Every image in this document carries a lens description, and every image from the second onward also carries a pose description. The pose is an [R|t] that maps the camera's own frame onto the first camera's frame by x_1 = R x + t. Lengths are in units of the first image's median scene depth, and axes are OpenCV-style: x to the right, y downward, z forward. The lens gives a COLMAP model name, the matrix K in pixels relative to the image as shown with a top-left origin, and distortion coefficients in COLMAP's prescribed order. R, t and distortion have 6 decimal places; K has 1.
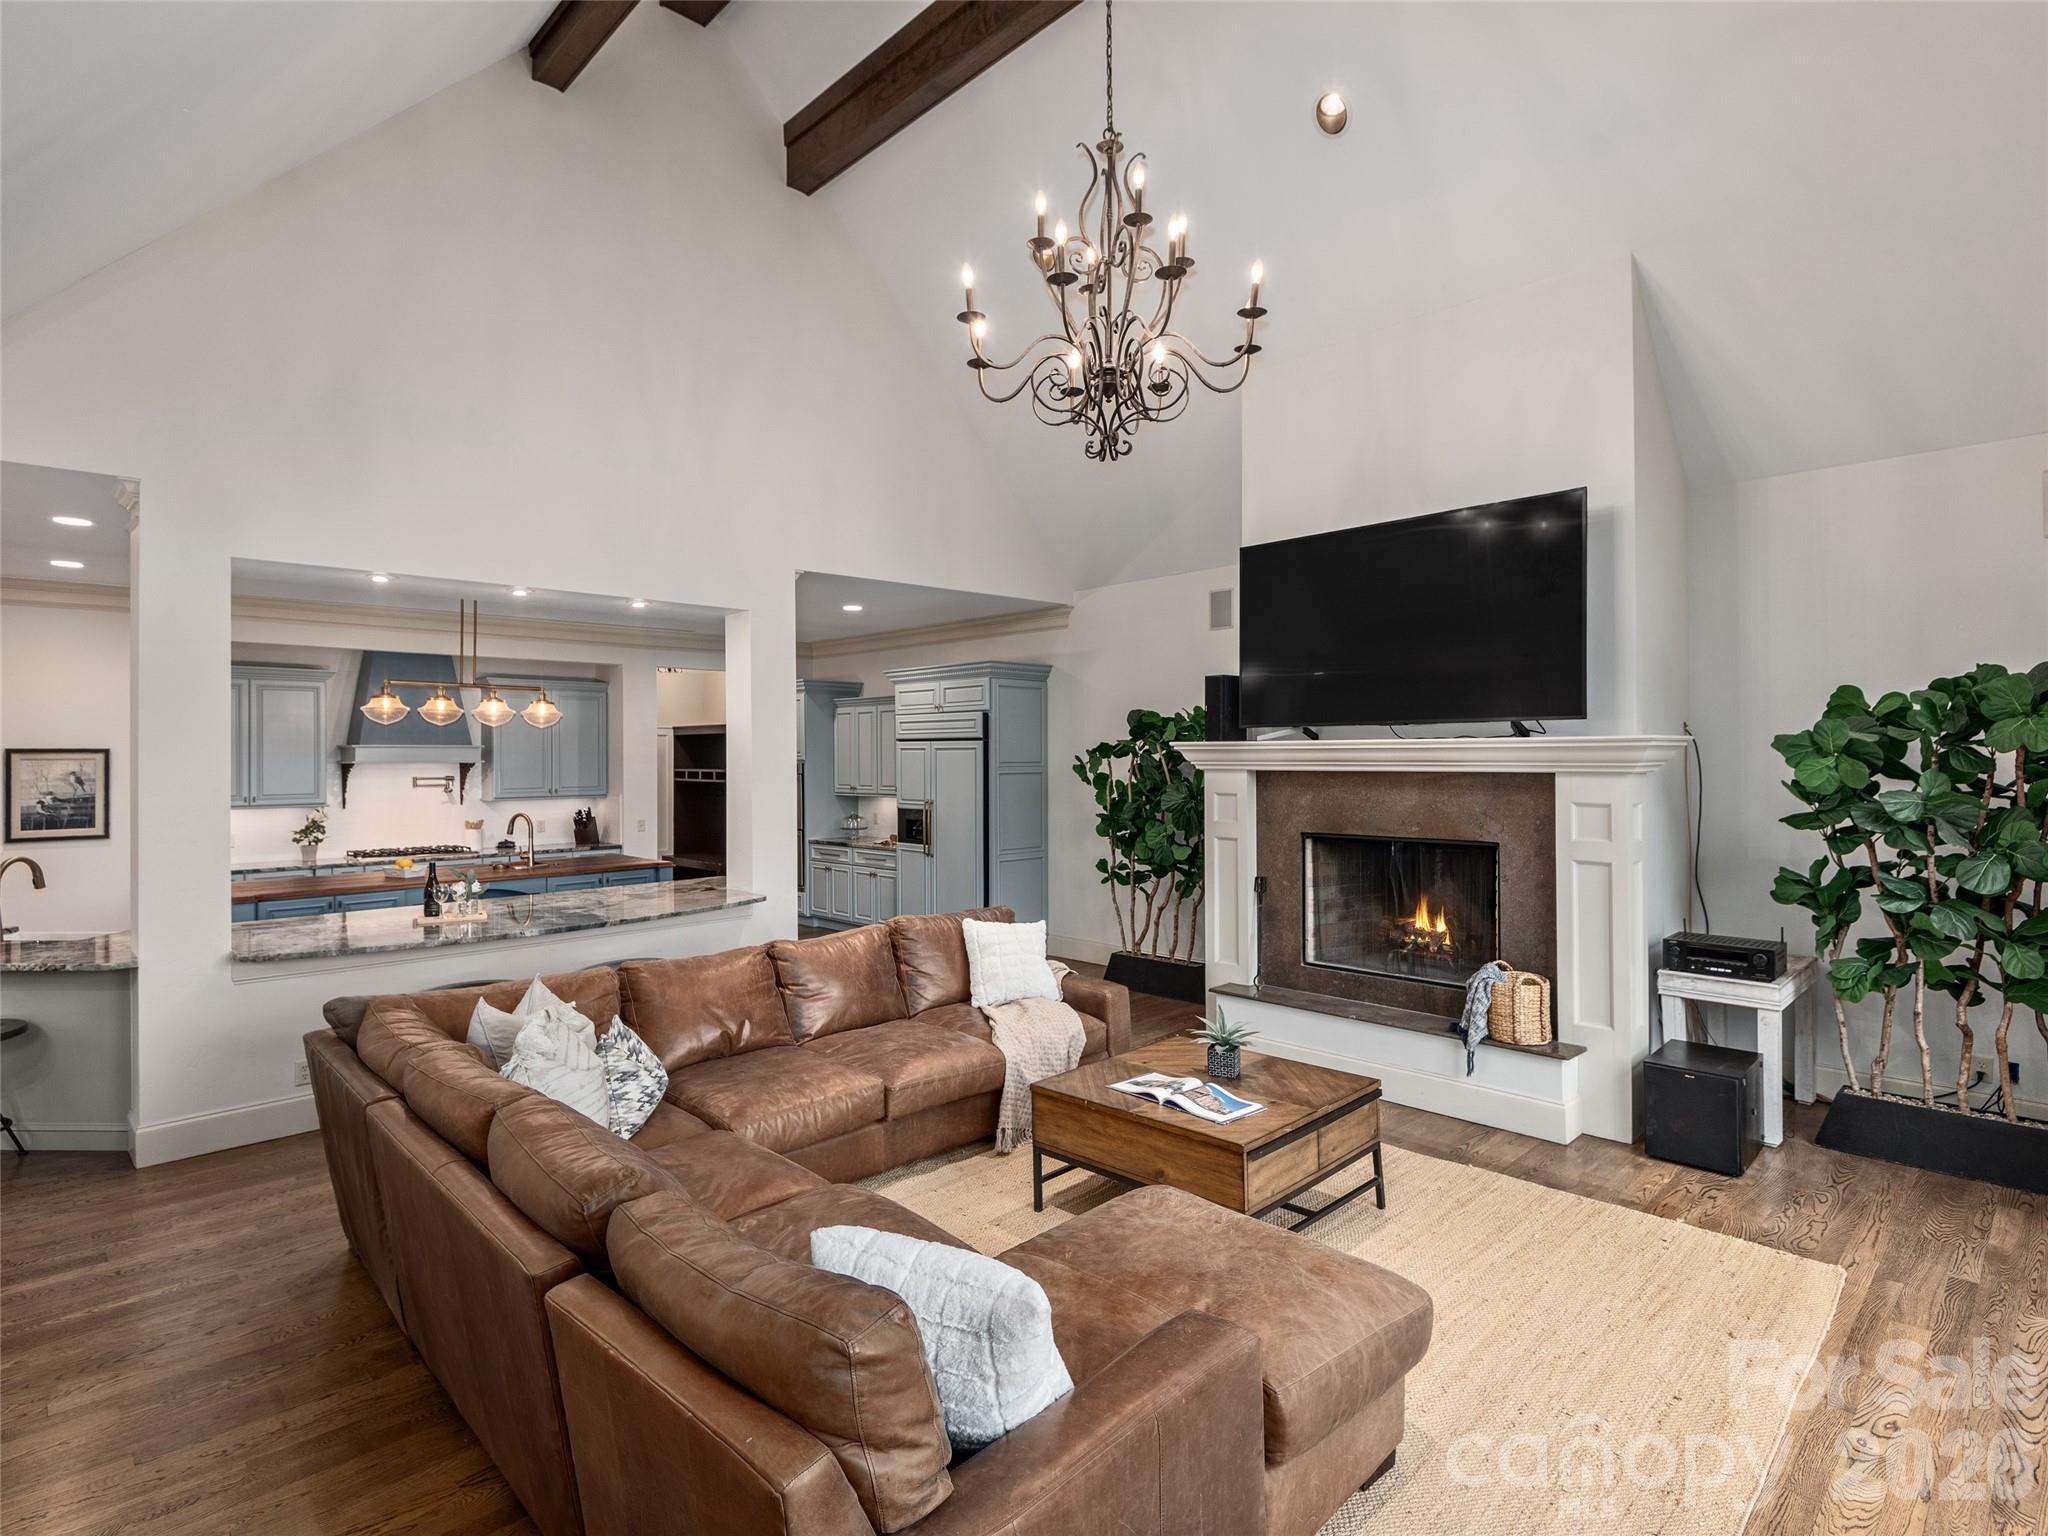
lens RADIAL K [[1055.1, 0, 1046.4], [0, 1055.1, 740.6], [0, 0, 1]] dist [-0.004389, -0.002095]
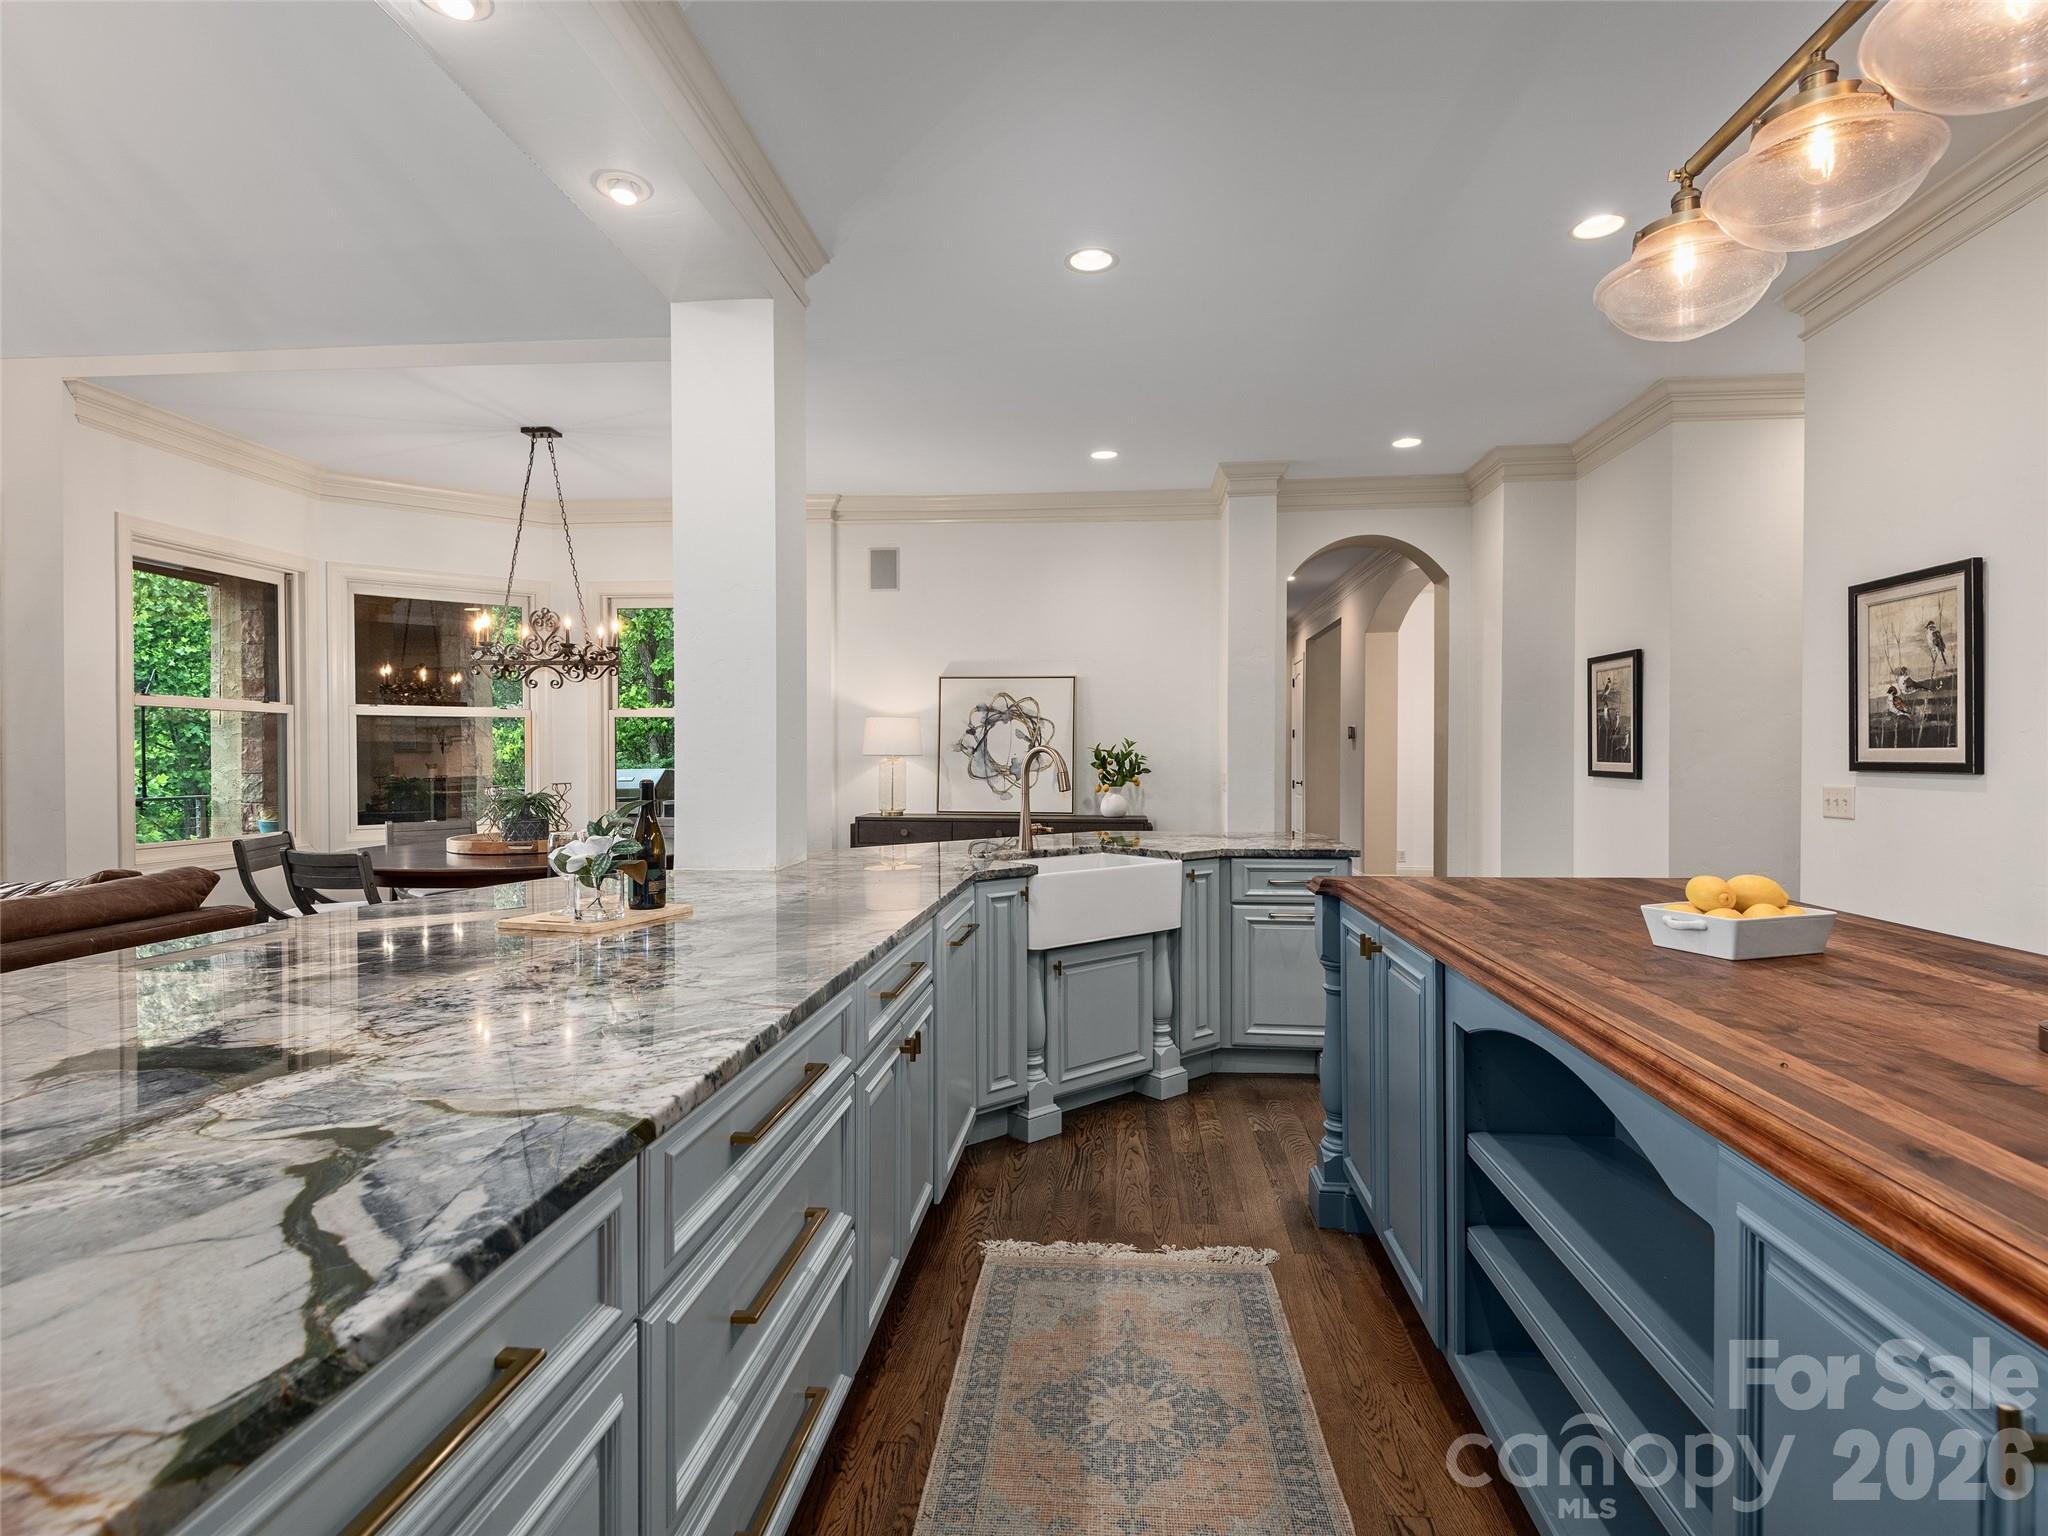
lens RADIAL K [[1030.8, 0, 1017.5], [0, 1030.8, 764.4], [0, 0, 1]] dist [0.028488, -0.000928]
pose [[-0.770589, 0.010691, -0.637243, -0.282033], [0.011752, 0.999928, 0.002564, 0.072046], [0.637224, -0.005513, -0.770659, 0.925402]]
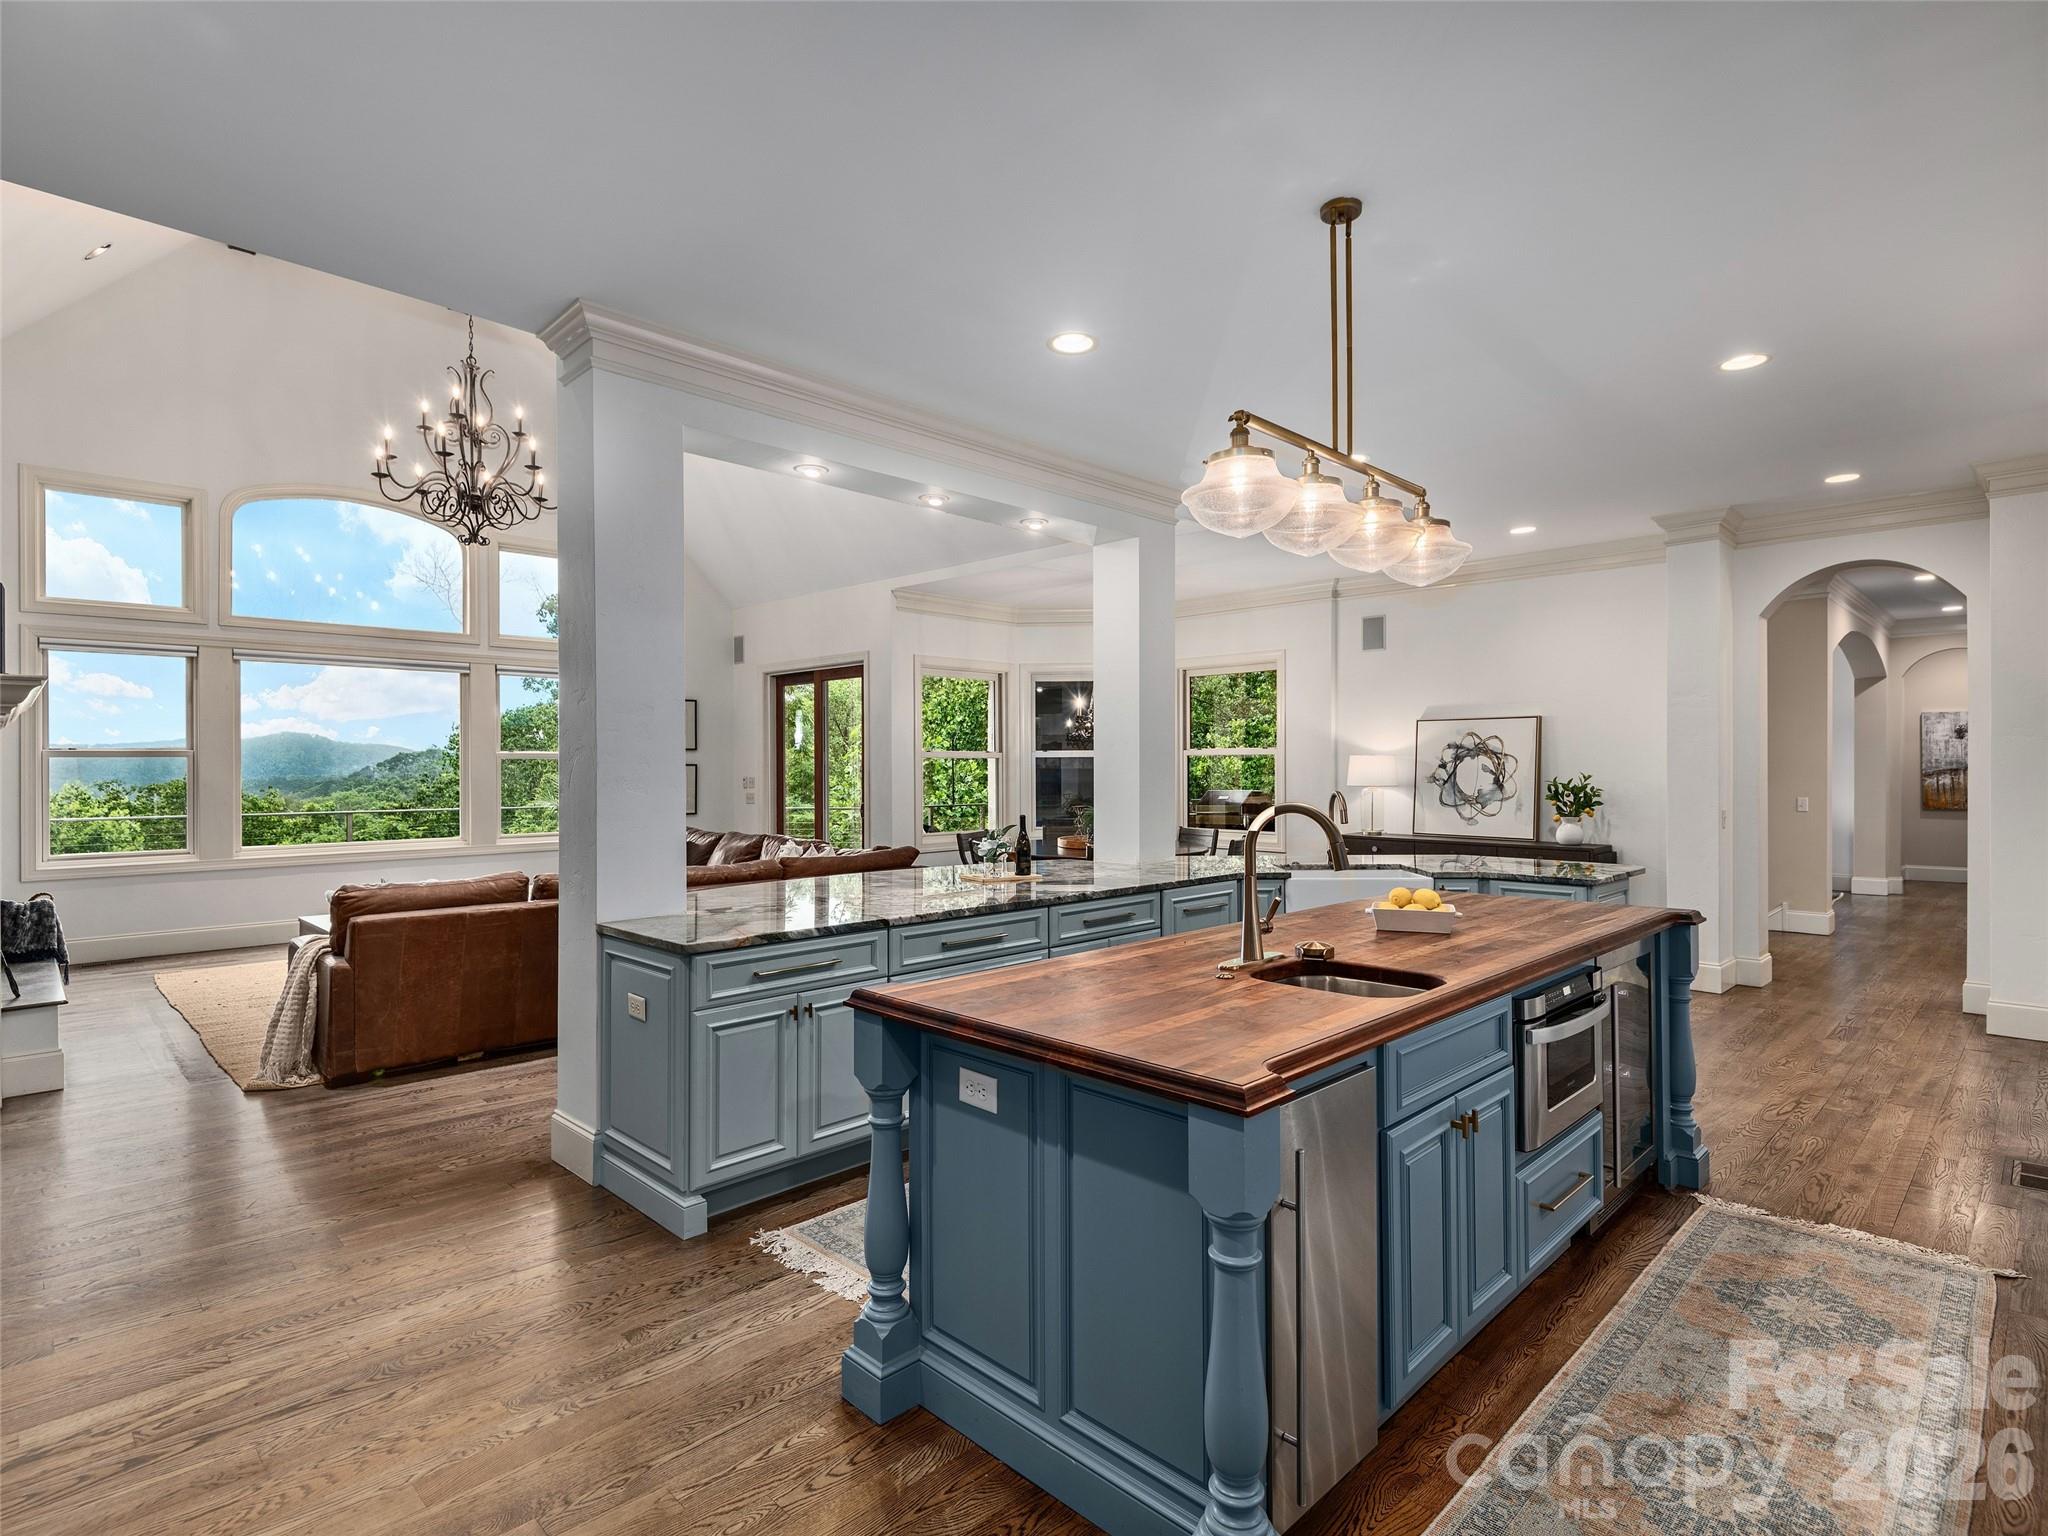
lens RADIAL K [[1030.8, 0, 1017.5], [0, 1030.8, 764.4], [0, 0, 1]] dist [0.028488, -0.000928]
pose [[-0.999932, 0.009882, 0.006233, -0.382542], [0.009810, 0.999885, -0.011526, 0.053747], [-0.006346, -0.011464, -0.999914, 1.235450]]
